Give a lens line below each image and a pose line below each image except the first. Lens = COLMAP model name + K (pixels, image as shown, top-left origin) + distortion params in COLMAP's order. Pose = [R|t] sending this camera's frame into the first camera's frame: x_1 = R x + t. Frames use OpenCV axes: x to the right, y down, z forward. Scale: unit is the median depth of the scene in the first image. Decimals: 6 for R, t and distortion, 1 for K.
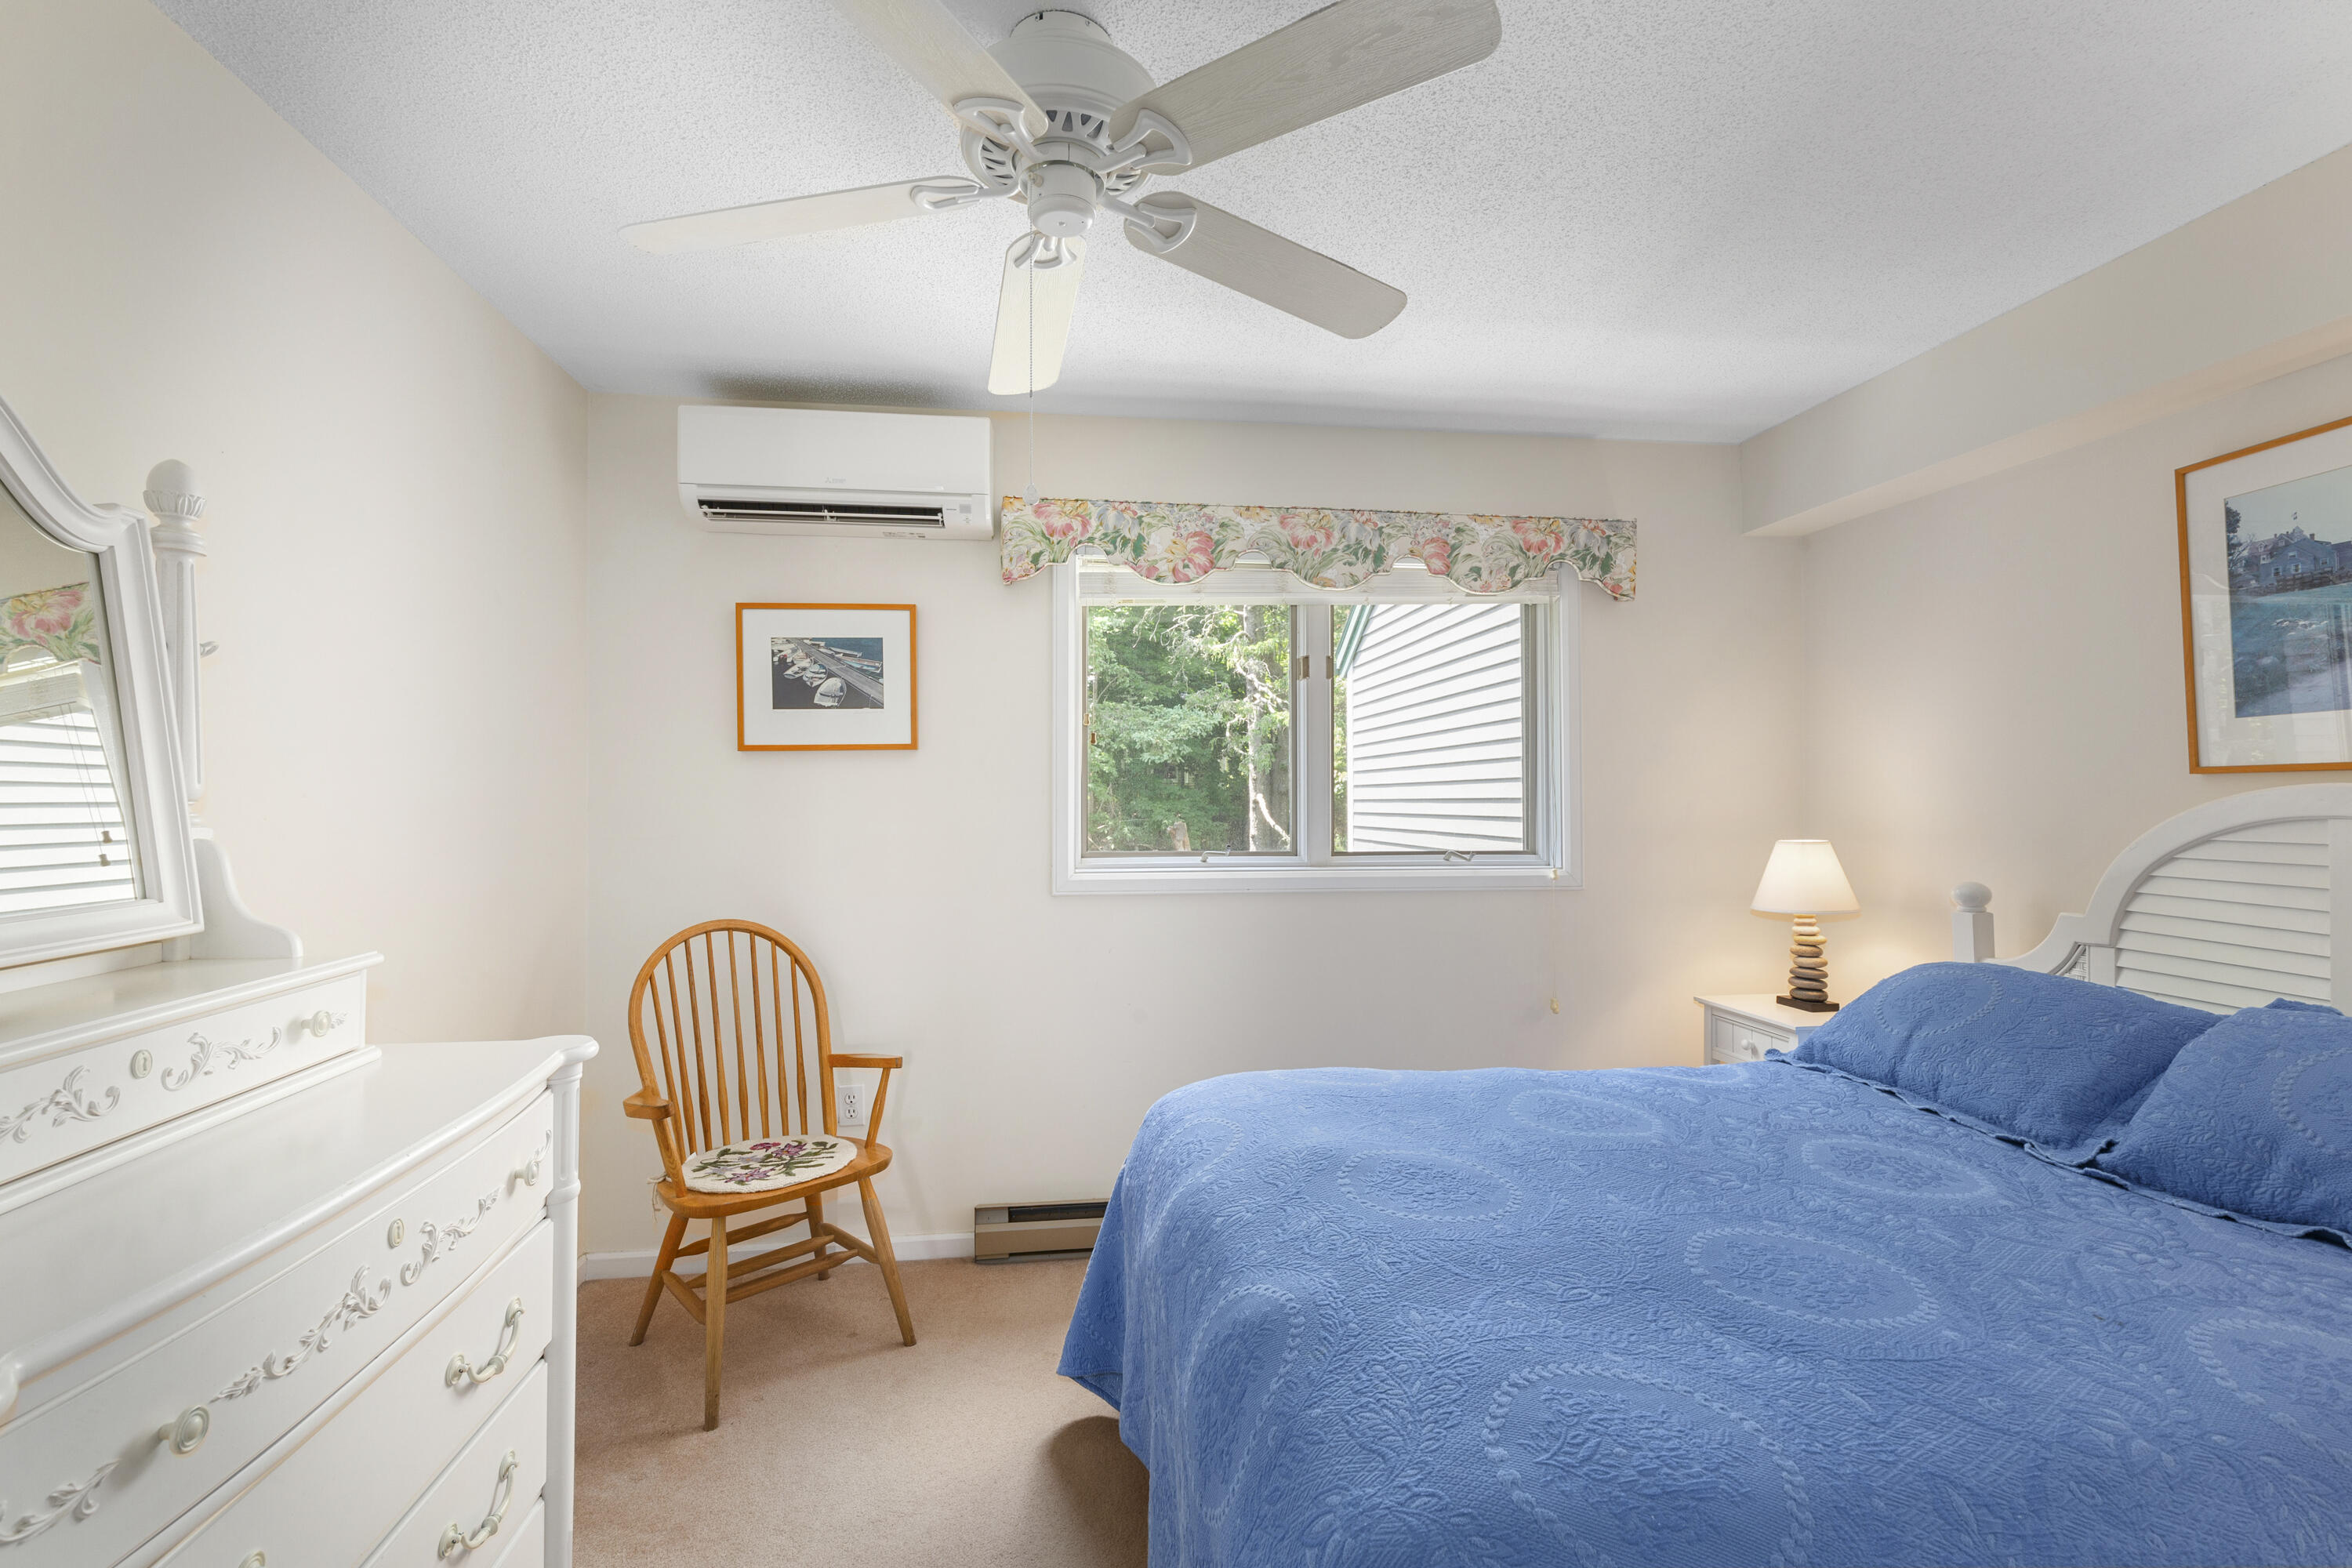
lens RADIAL K [[1093.5, 0, 1176.0], [0, 1093.5, 784.0], [0, 0, 1]] dist [-0.000545, -0.000206]
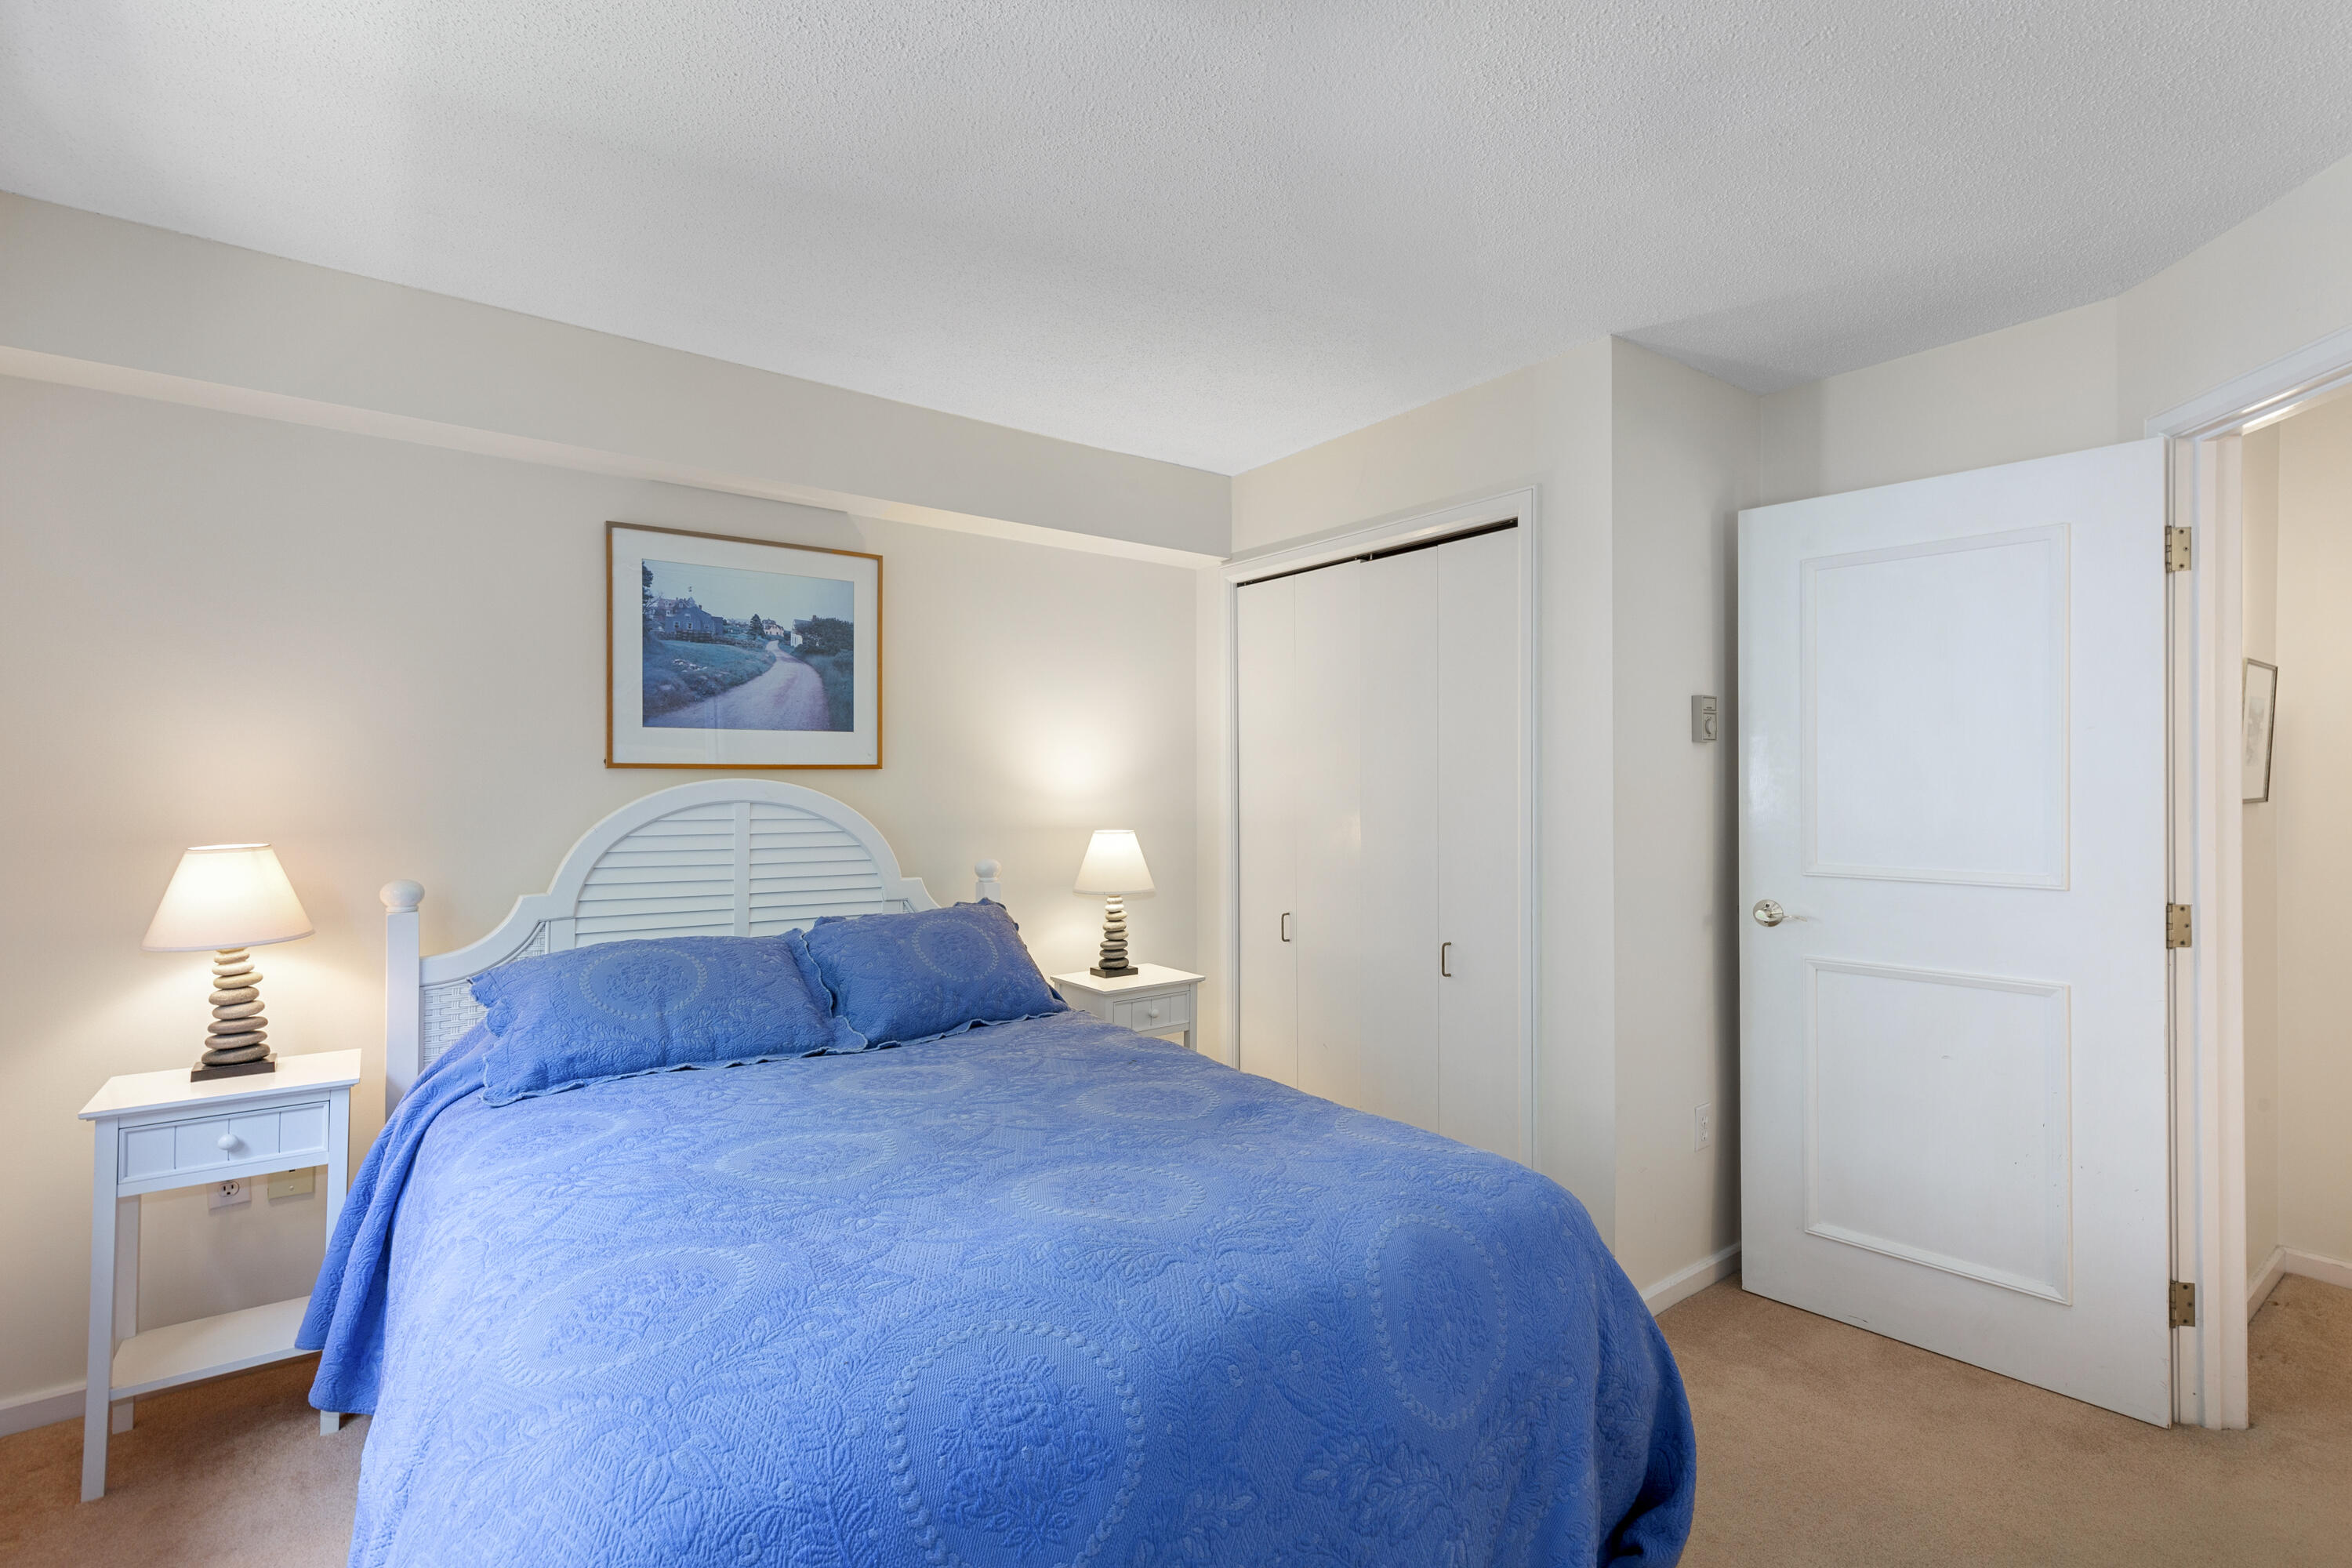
lens RADIAL K [[1093.5, 0, 1176.0], [0, 1093.5, 784.0], [0, 0, 1]] dist [-0.000545, -0.000206]
pose [[-0.506278, 0.003013, 0.862365, -0.486732], [-0.016023, 0.999788, -0.012900, 0.014205], [-0.862222, -0.020349, -0.506122, 1.111059]]
